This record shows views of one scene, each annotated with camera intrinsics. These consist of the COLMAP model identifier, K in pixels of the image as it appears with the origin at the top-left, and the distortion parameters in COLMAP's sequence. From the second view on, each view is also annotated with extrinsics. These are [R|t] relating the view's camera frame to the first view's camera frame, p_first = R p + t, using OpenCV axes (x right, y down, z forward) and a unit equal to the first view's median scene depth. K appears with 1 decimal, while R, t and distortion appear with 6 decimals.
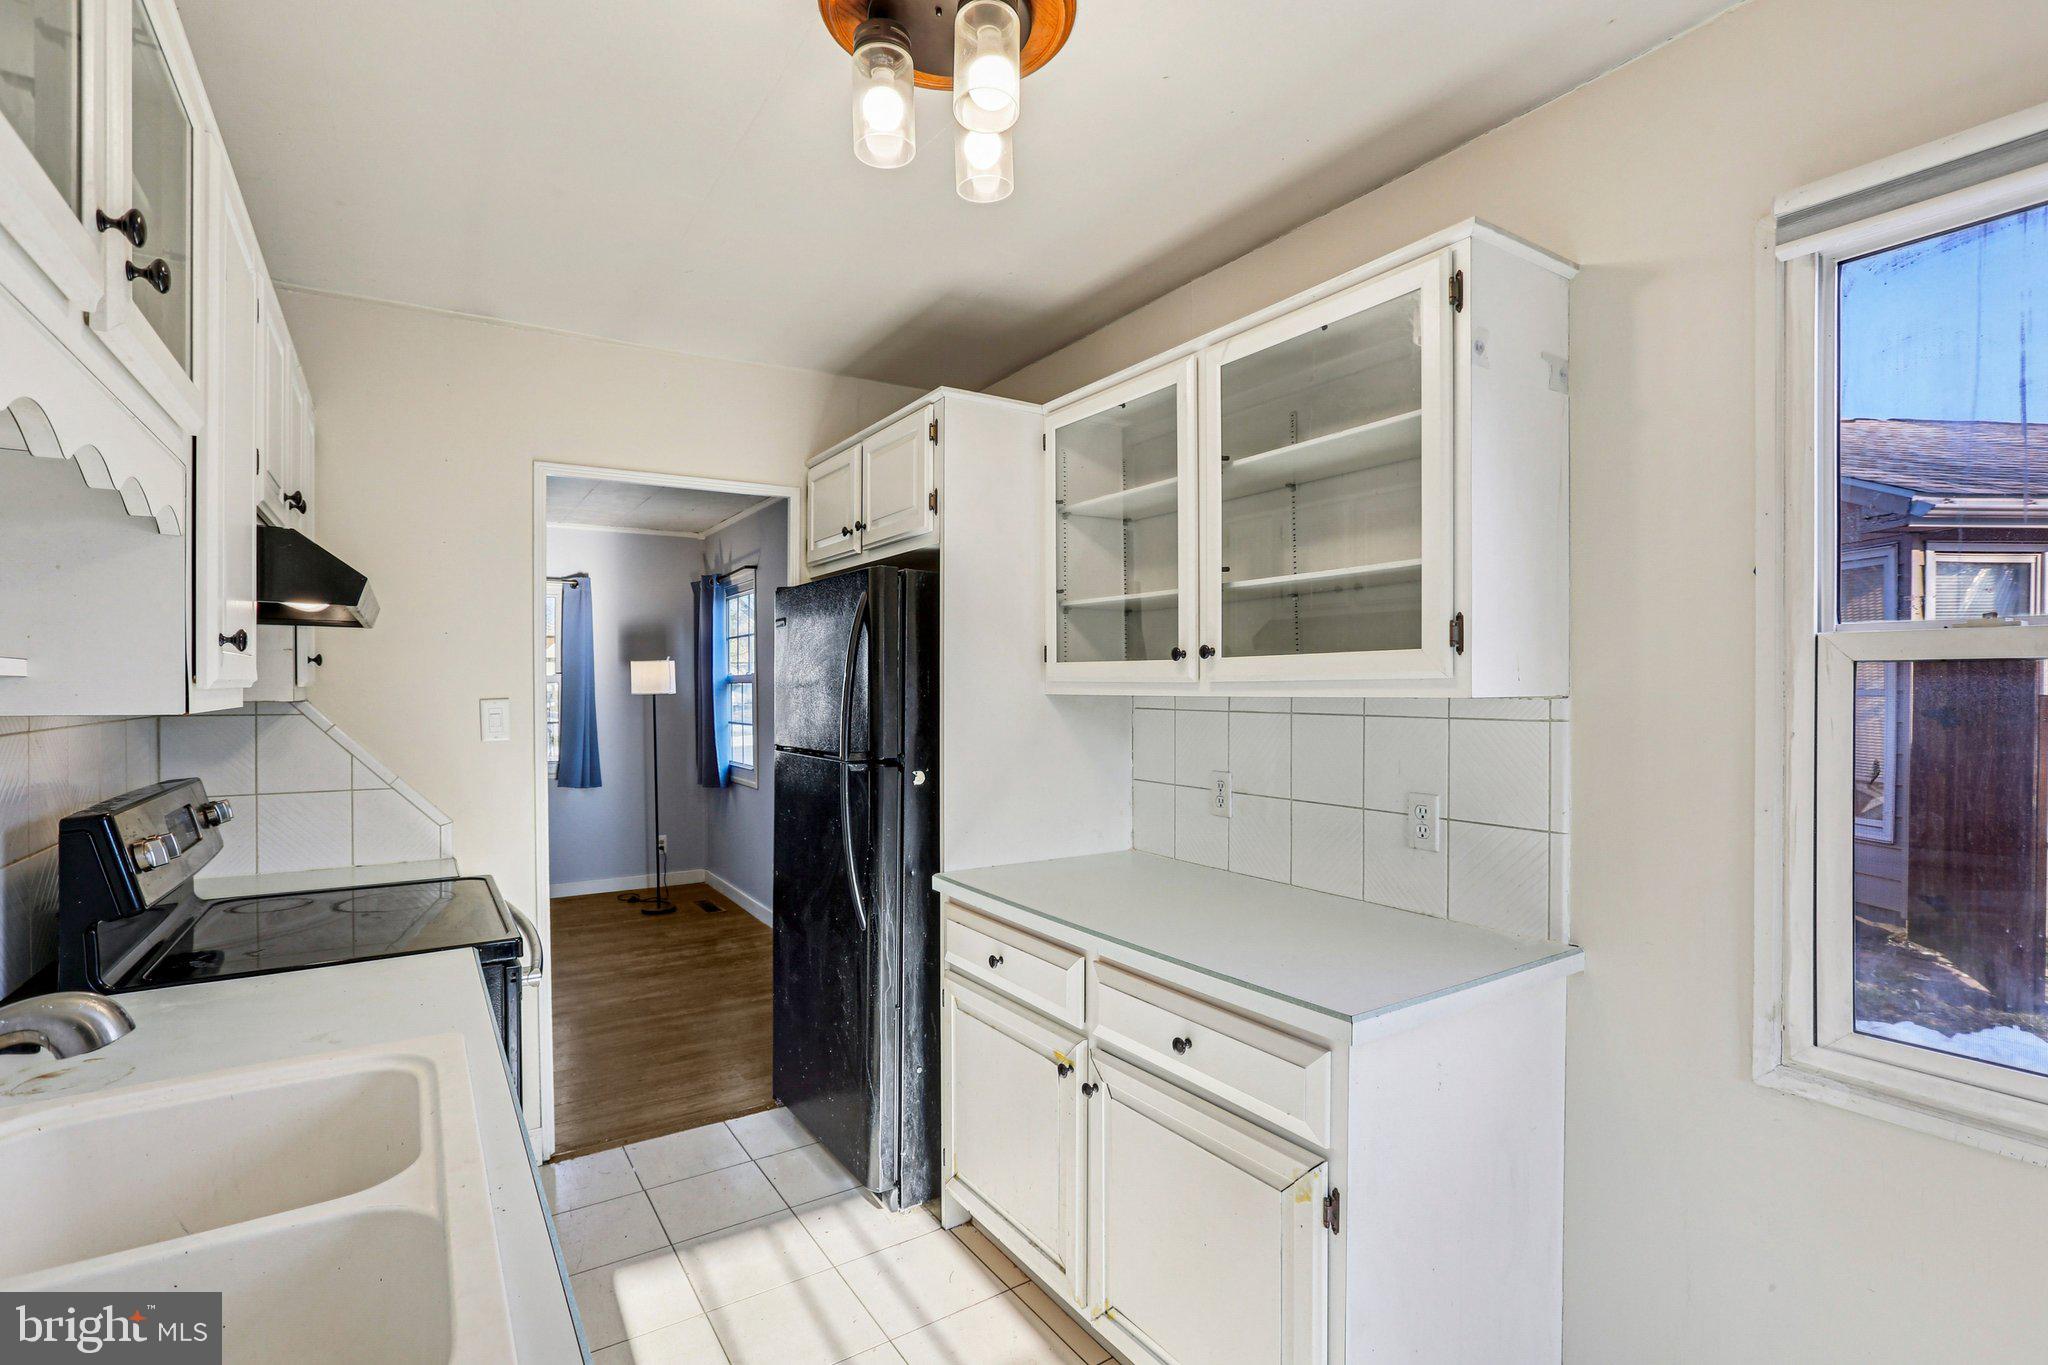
lens RADIAL K [[944.3, 0, 1021.1], [0, 944.3, 685.1], [0, 0, 1]] dist [-0.038848, 0.010825]
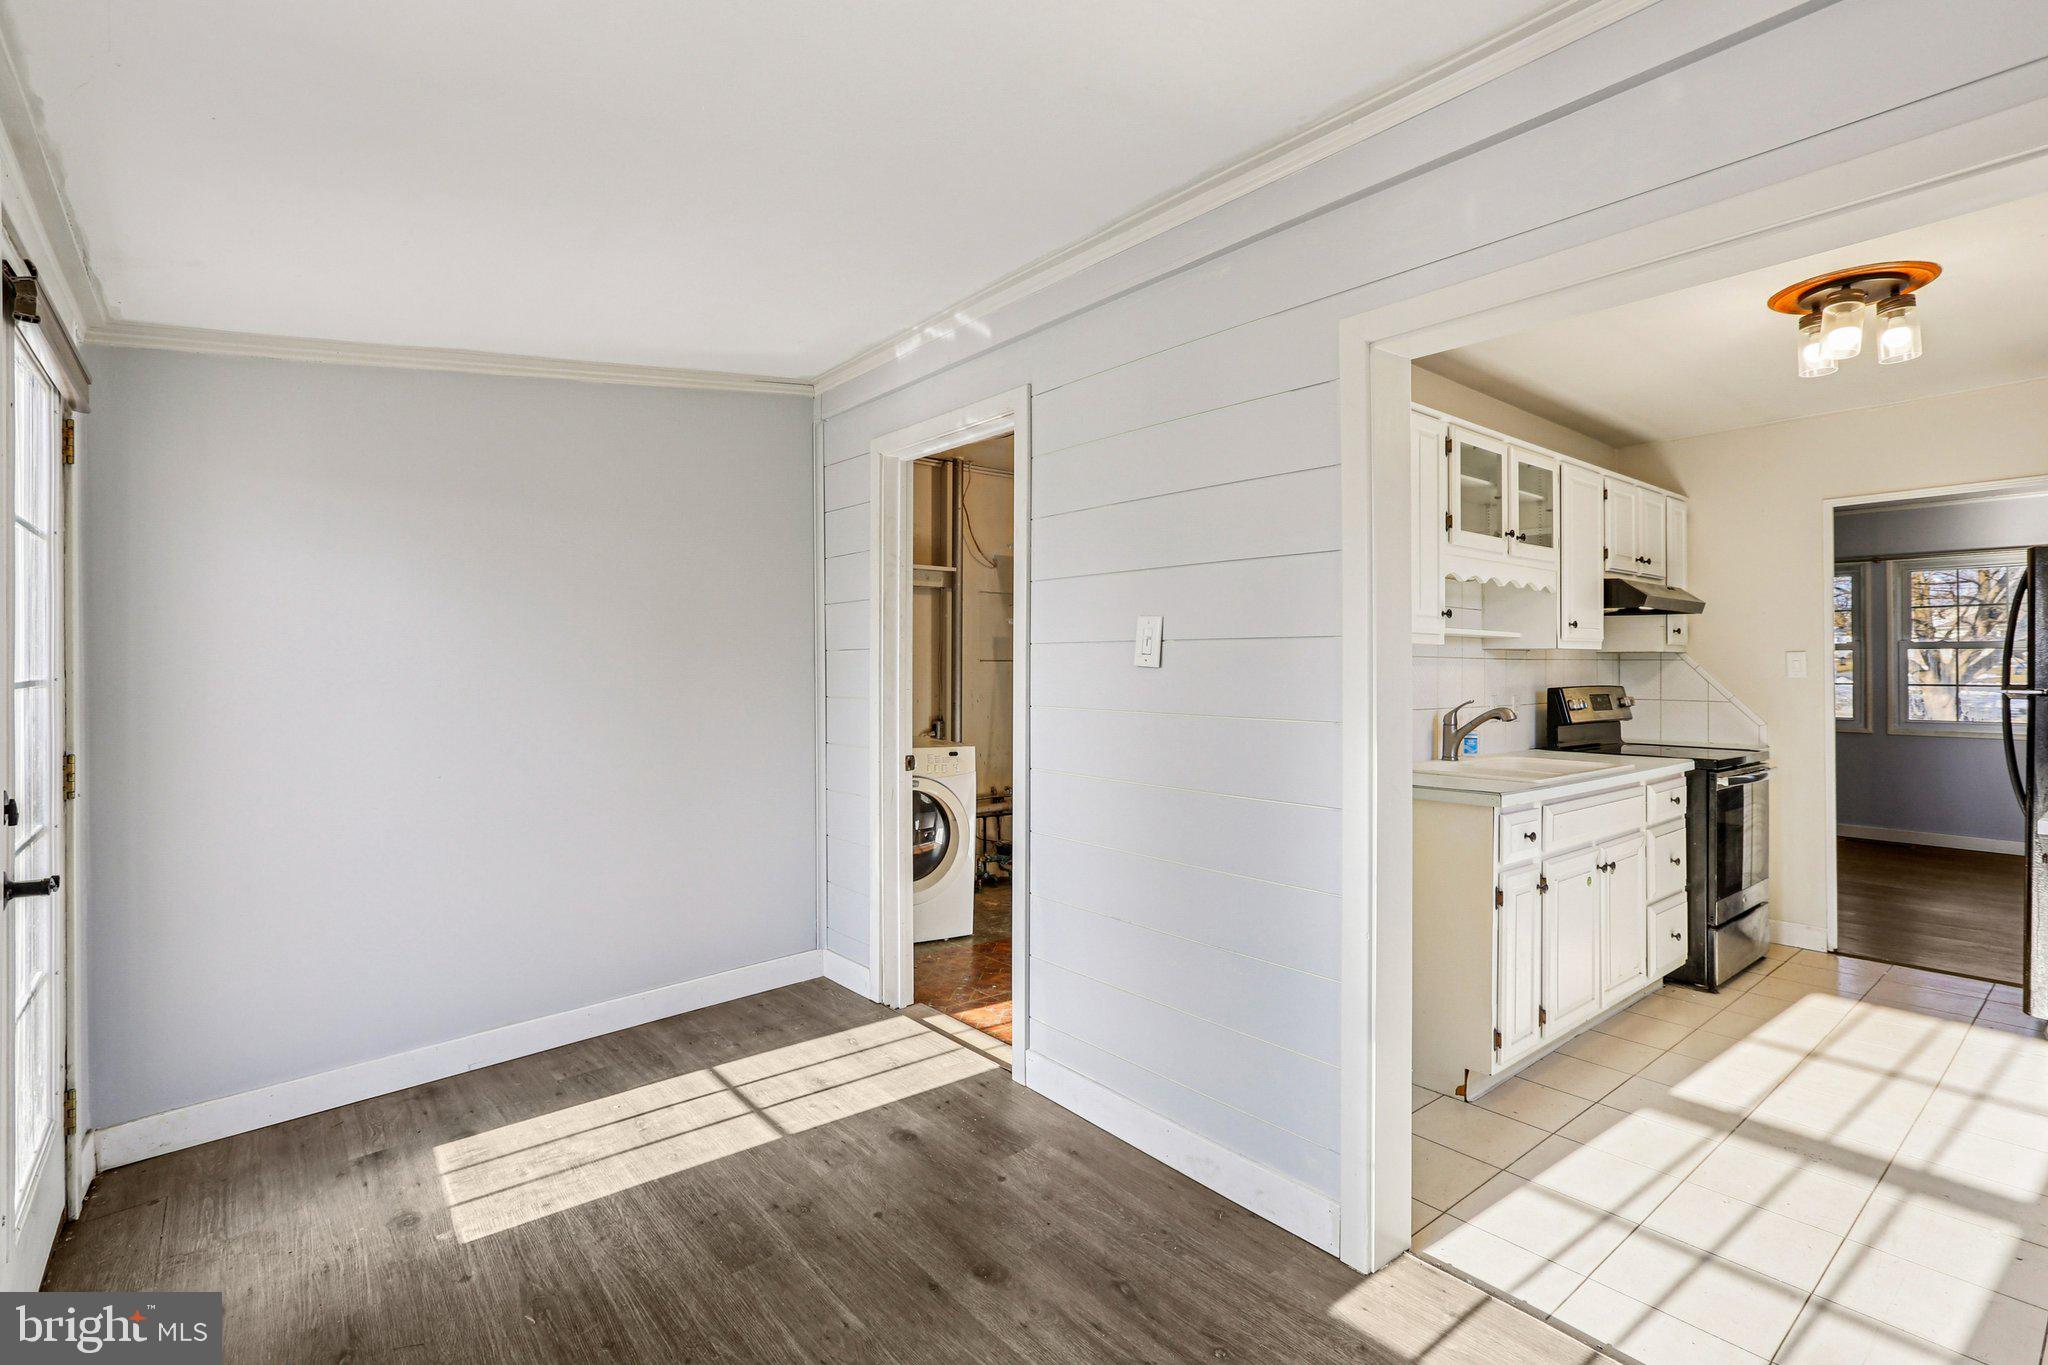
lens RADIAL K [[957.1, 0, 1018.2], [0, 957.1, 657.0], [0, 0, 1]] dist [0.003035, -0.000117]
pose [[0.107305, -0.005489, -0.994211, 1.303761], [-0.002736, 0.999979, -0.005816, 0.050979], [0.994222, 0.003344, 0.107288, -0.722149]]
